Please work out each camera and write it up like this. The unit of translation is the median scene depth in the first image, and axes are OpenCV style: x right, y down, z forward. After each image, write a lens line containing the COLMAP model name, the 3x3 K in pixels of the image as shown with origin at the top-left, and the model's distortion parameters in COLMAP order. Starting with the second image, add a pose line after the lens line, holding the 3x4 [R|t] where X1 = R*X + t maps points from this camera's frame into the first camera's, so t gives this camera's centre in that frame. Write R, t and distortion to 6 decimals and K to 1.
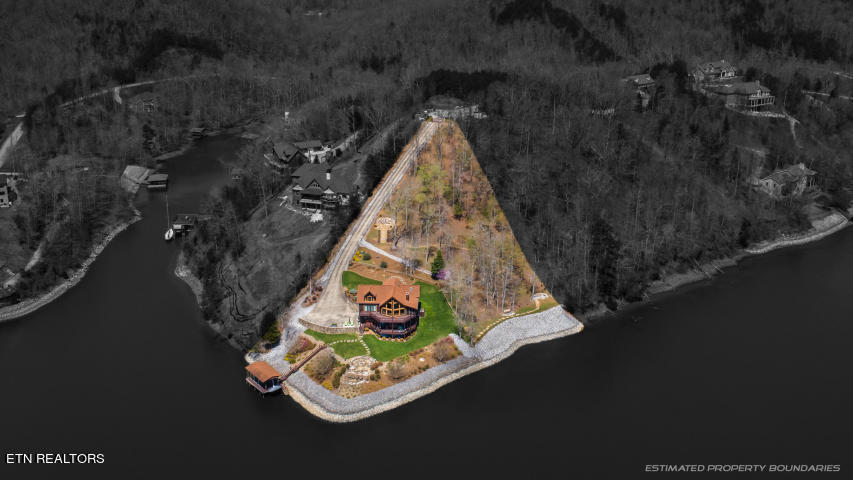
lens RADIAL K [[824.5, 0, 427.1], [0, 824.5, 190.0], [0, 0, 1]] dist [-0.006815, 0.000000]
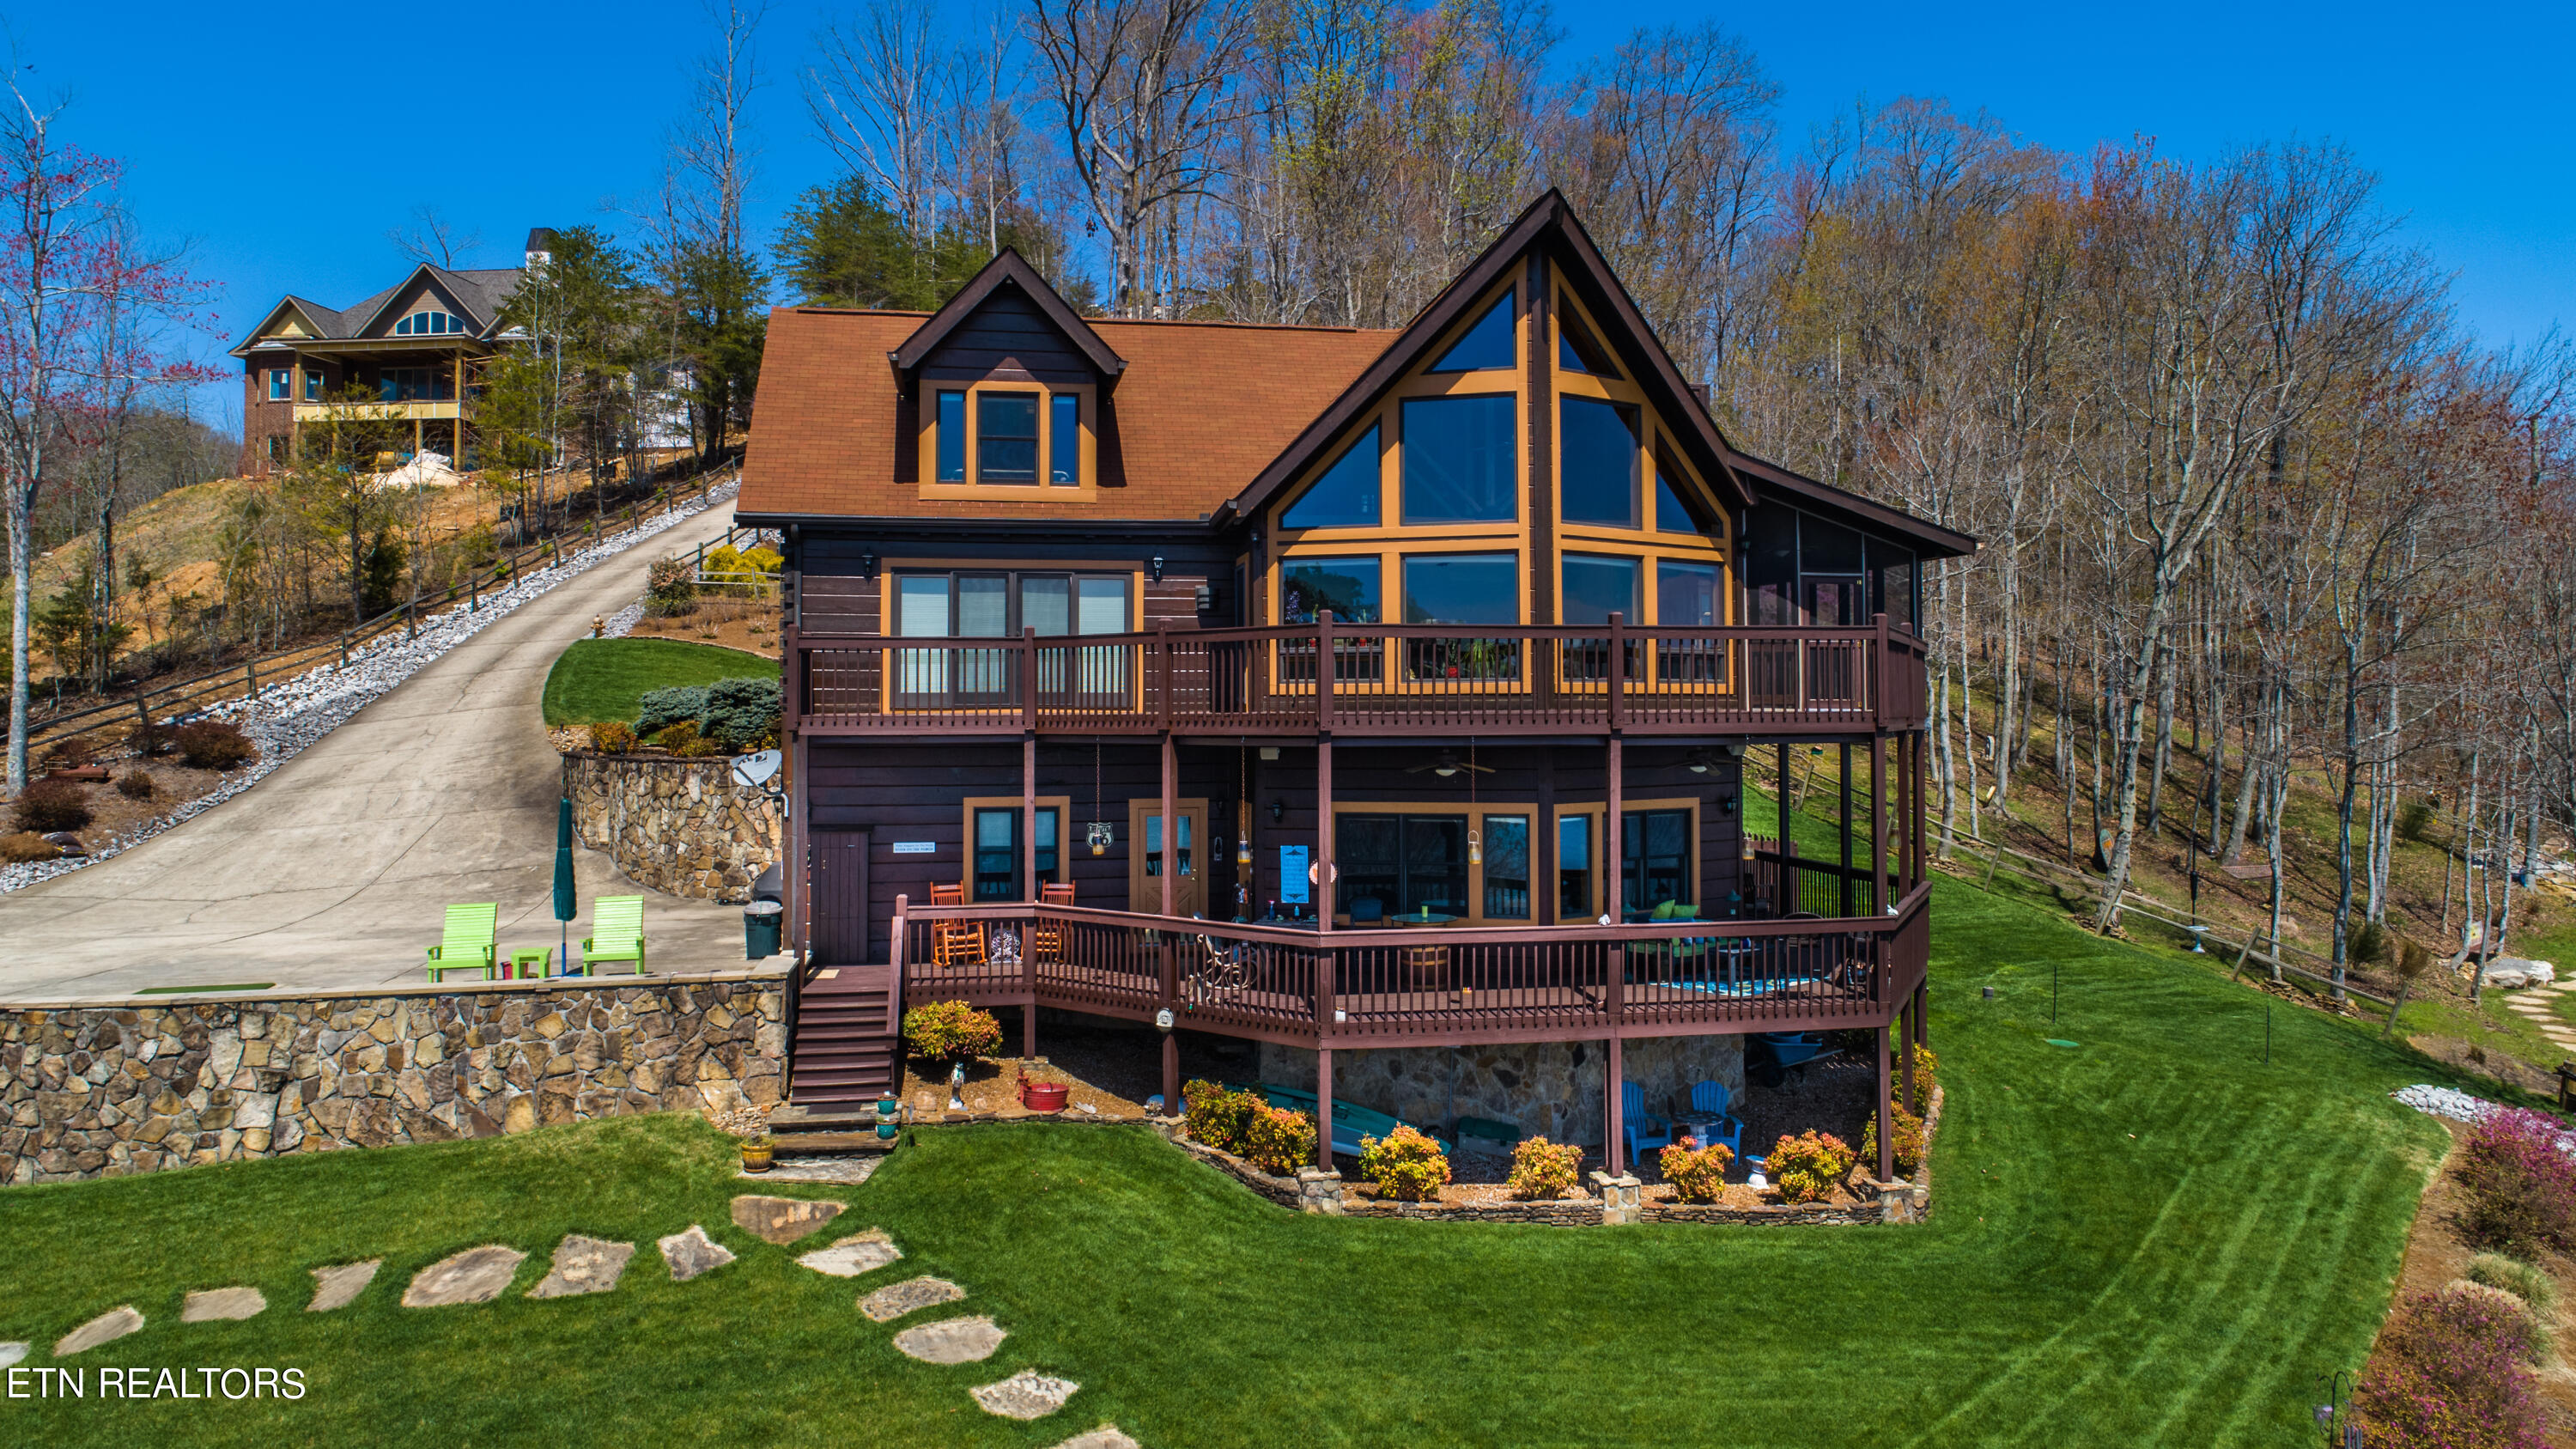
lens RADIAL K [[1783.0, 0, 1315.1], [0, 1783.0, 624.2], [0, 0, 1]] dist [-0.009914, 0.008671]
pose [[0.973537, 0.011005, 0.228264, -0.076166], [0.063342, 0.946712, -0.315792, 0.179167], [-0.219575, 0.321894, 0.920962, 0.895744]]
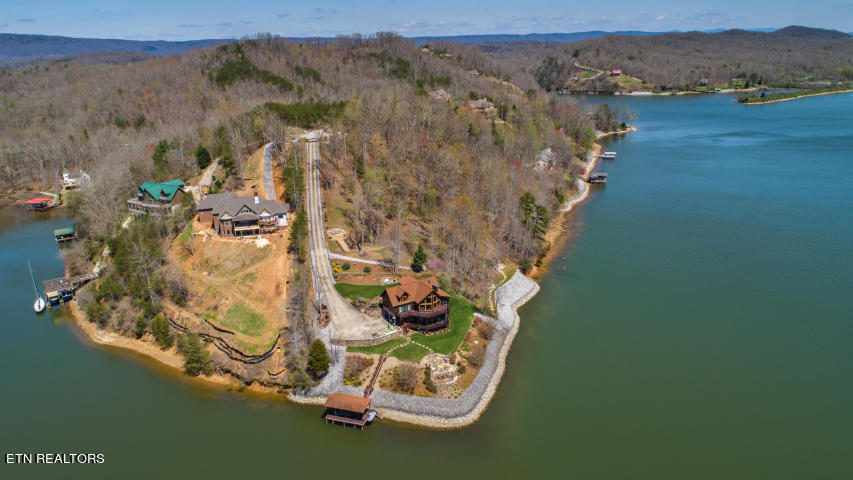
lens RADIAL K [[590.3, 0, 430.0], [0, 590.3, 238.0], [0, 0, 1]] dist [-0.009914, 0.008671]
pose [[0.845342, -0.186705, 0.500538, -0.380897], [0.172957, 0.982127, 0.074241, 0.013848], [-0.505454, 0.023813, 0.862525, 0.376994]]
